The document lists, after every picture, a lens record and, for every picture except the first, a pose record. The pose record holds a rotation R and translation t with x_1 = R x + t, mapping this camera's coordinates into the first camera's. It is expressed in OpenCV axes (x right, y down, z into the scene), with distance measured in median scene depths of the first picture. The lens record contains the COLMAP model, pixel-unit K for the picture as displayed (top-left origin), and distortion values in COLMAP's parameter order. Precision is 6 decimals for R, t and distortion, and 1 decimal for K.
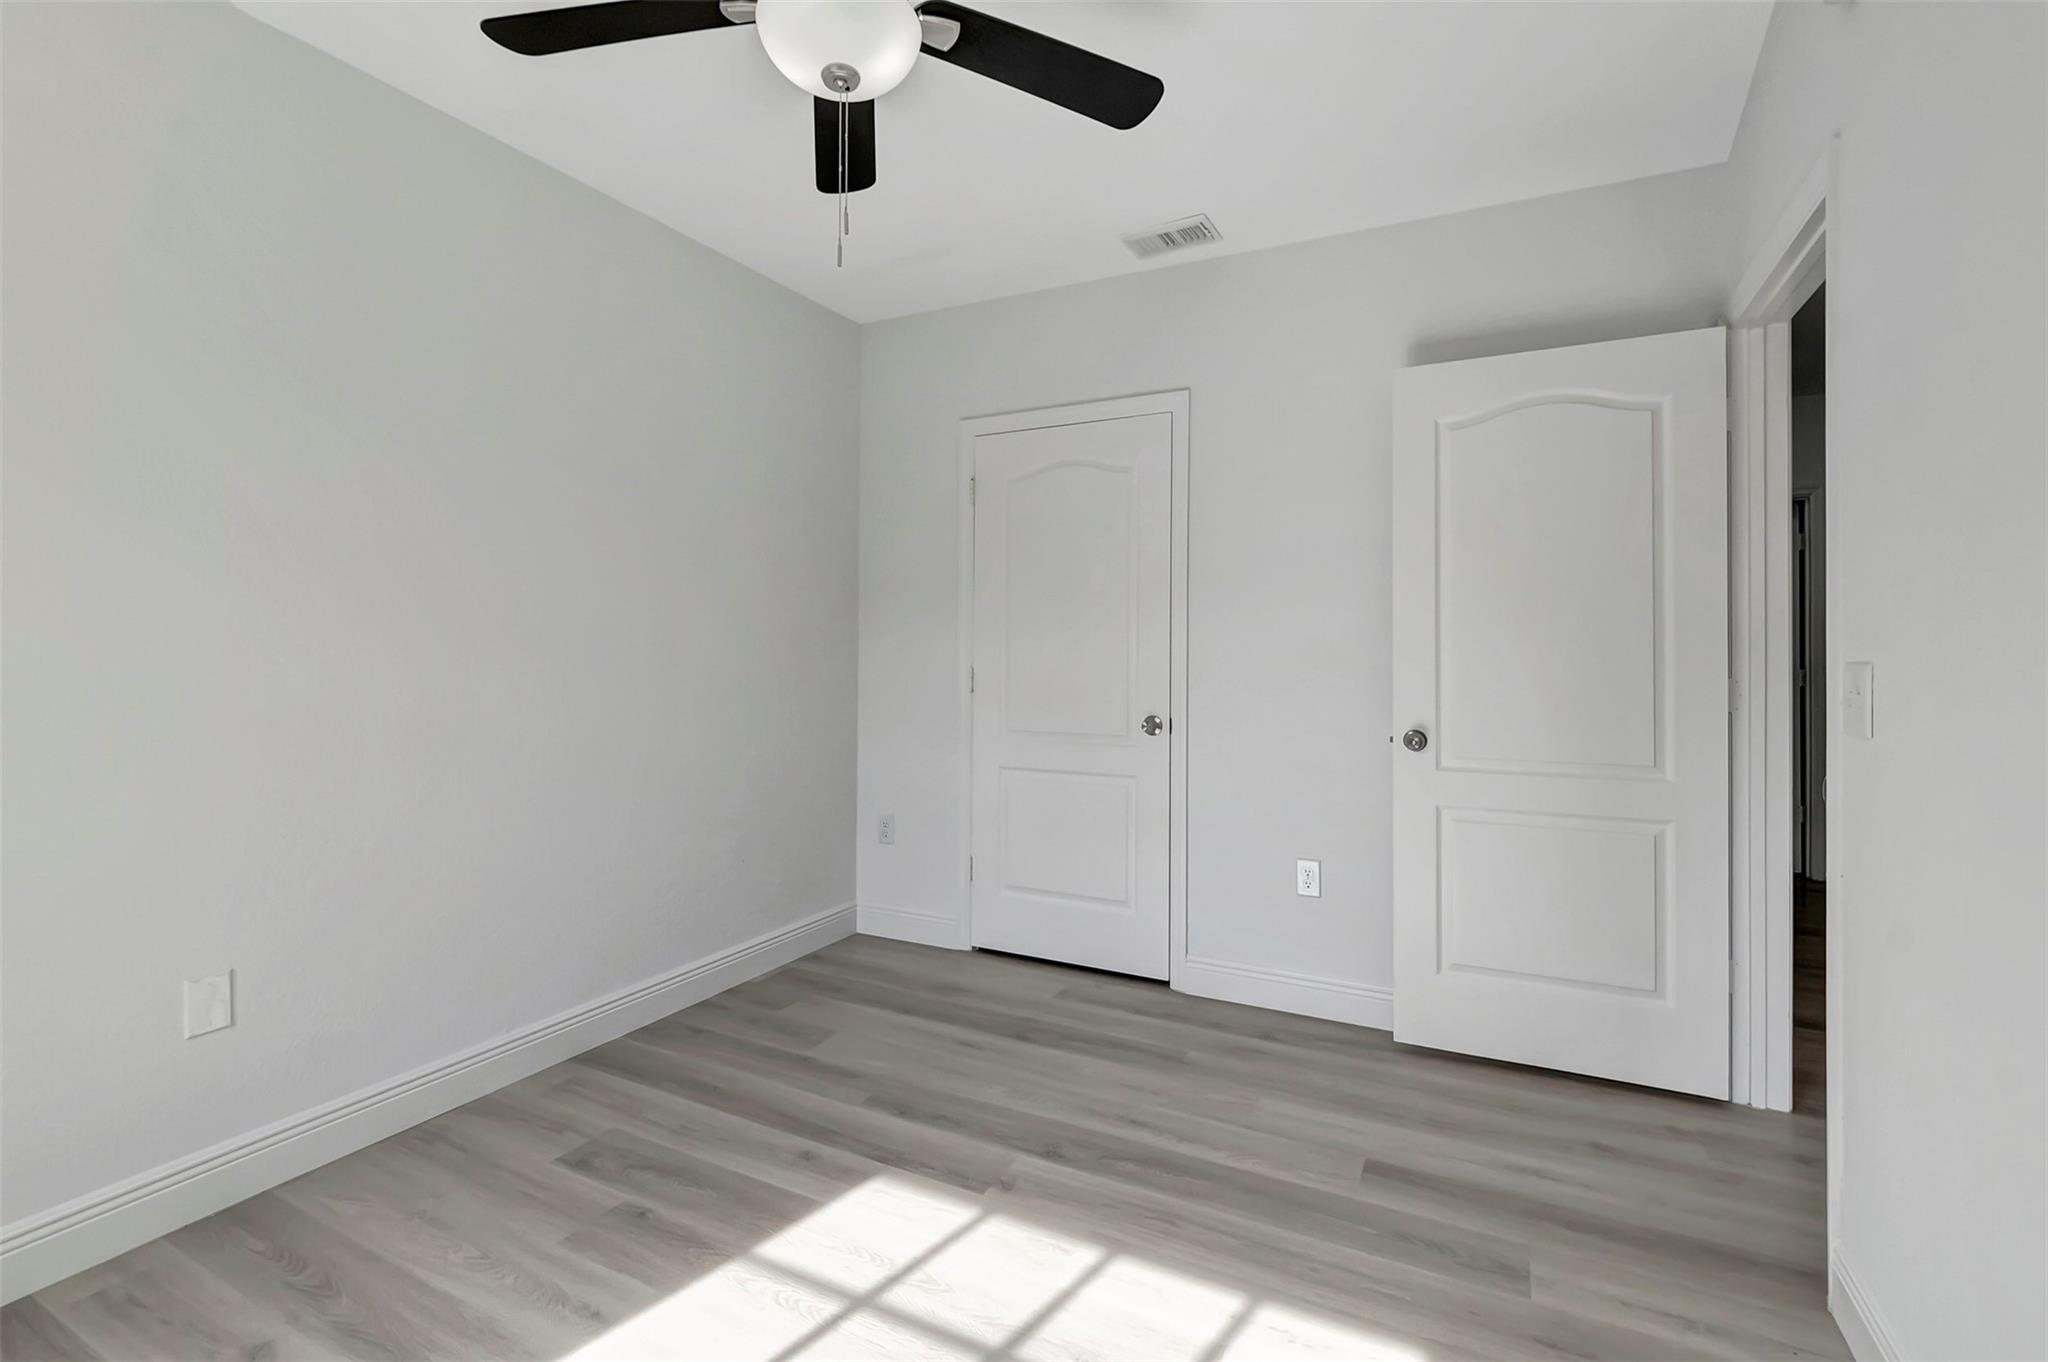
lens RADIAL K [[926.8, 0, 1015.5], [0, 926.8, 662.8], [0, 0, 1]] dist [0.002227, -0.001430]
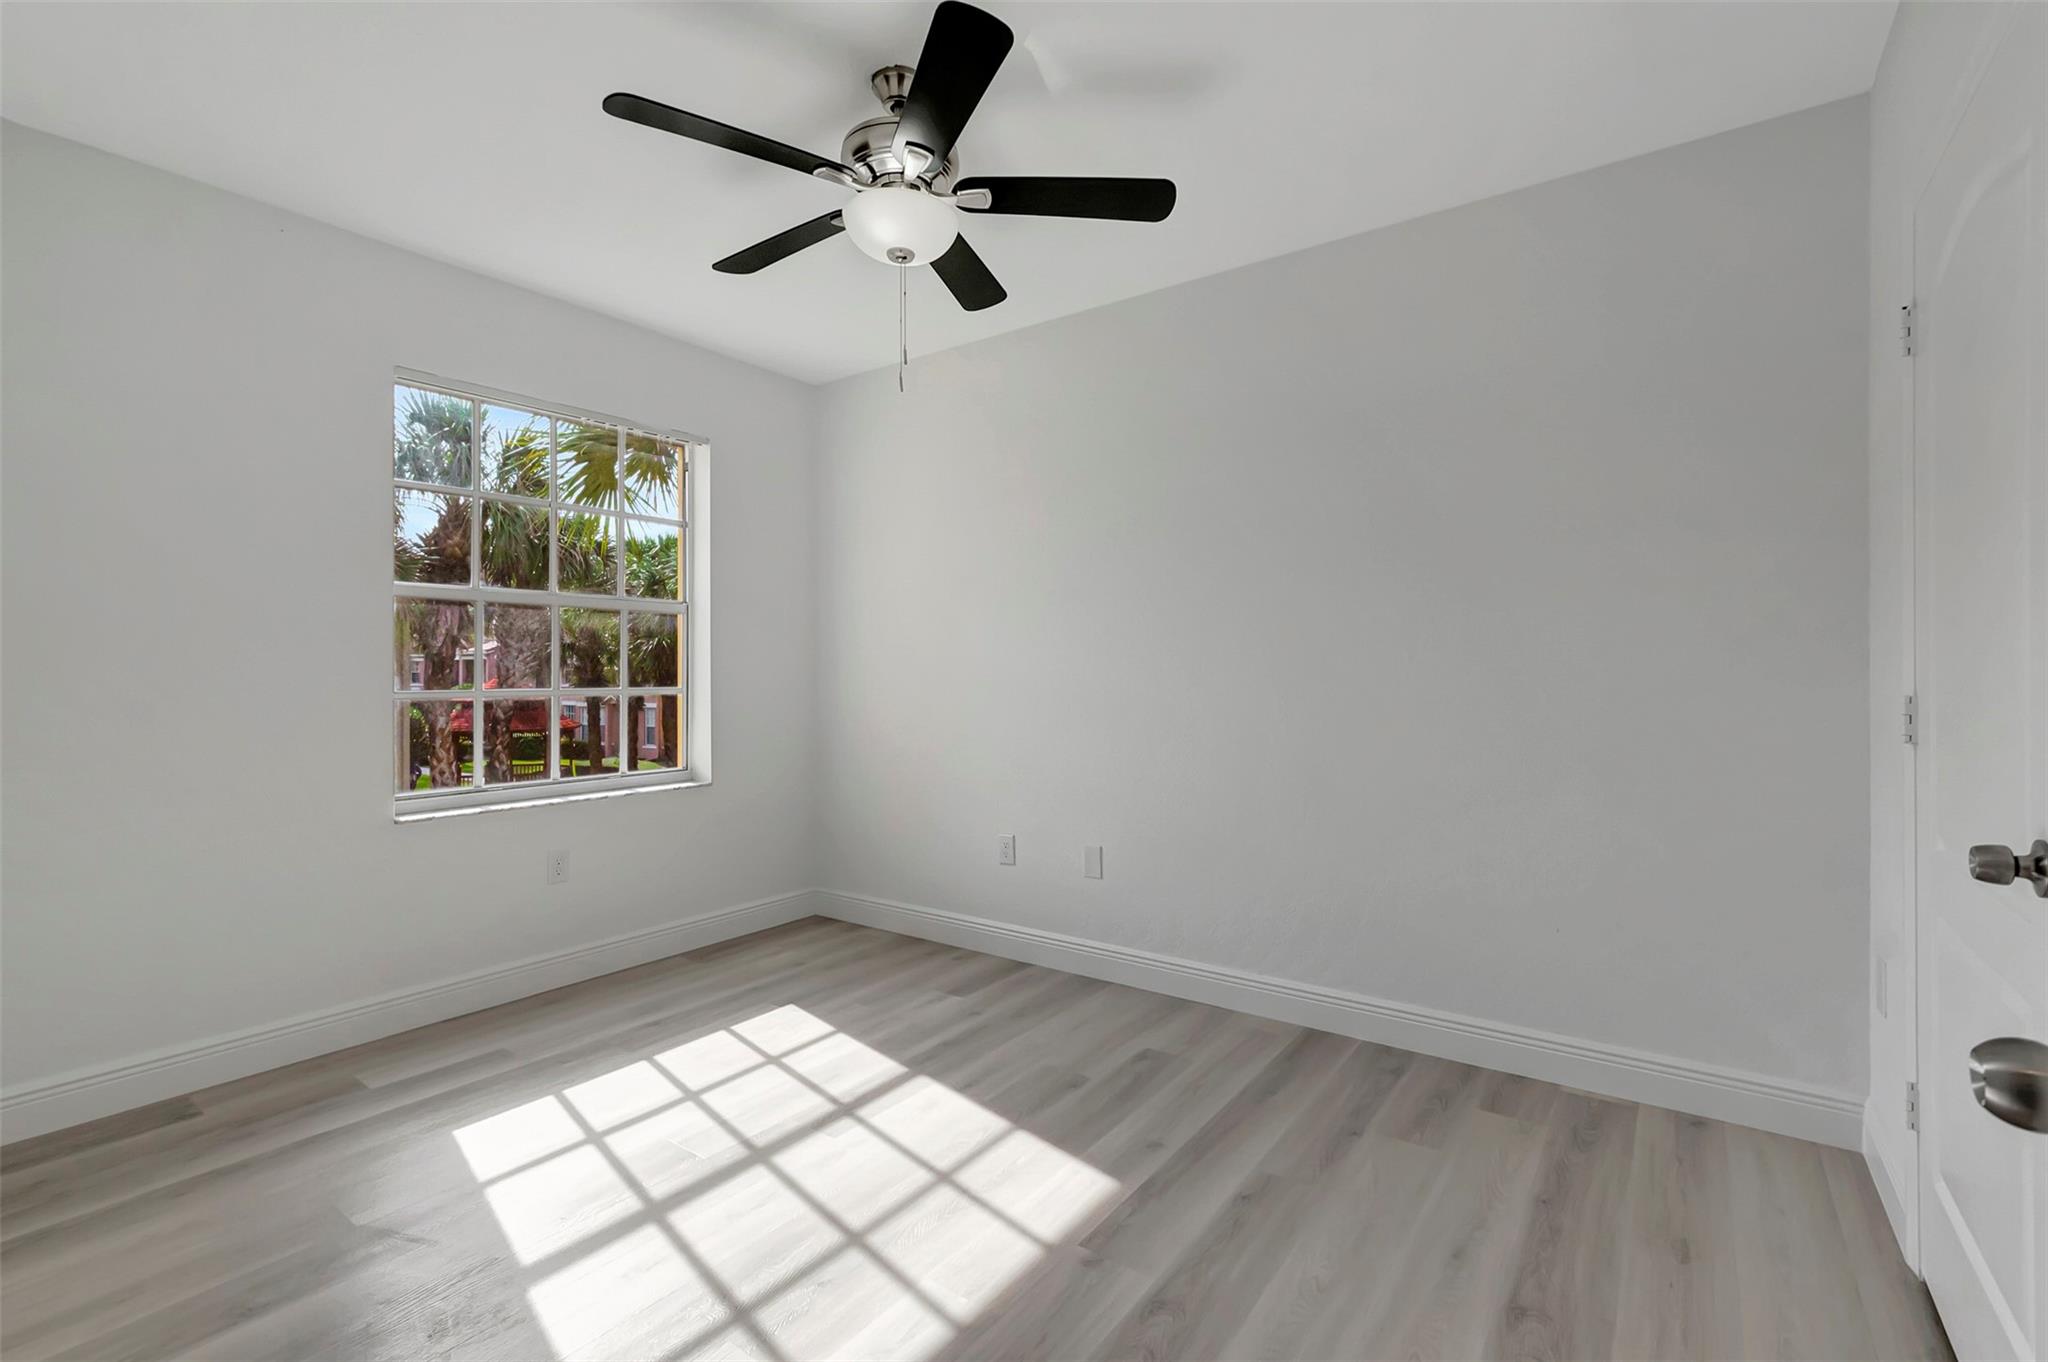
lens RADIAL K [[926.8, 0, 1015.3], [0, 926.8, 673.4], [0, 0, 1]] dist [0.002227, -0.001430]
pose [[-0.160437, 0.006368, -0.987025, 0.818024], [-0.004355, 0.999965, 0.007160, -0.010753], [0.987036, 0.005447, -0.160404, 0.988607]]
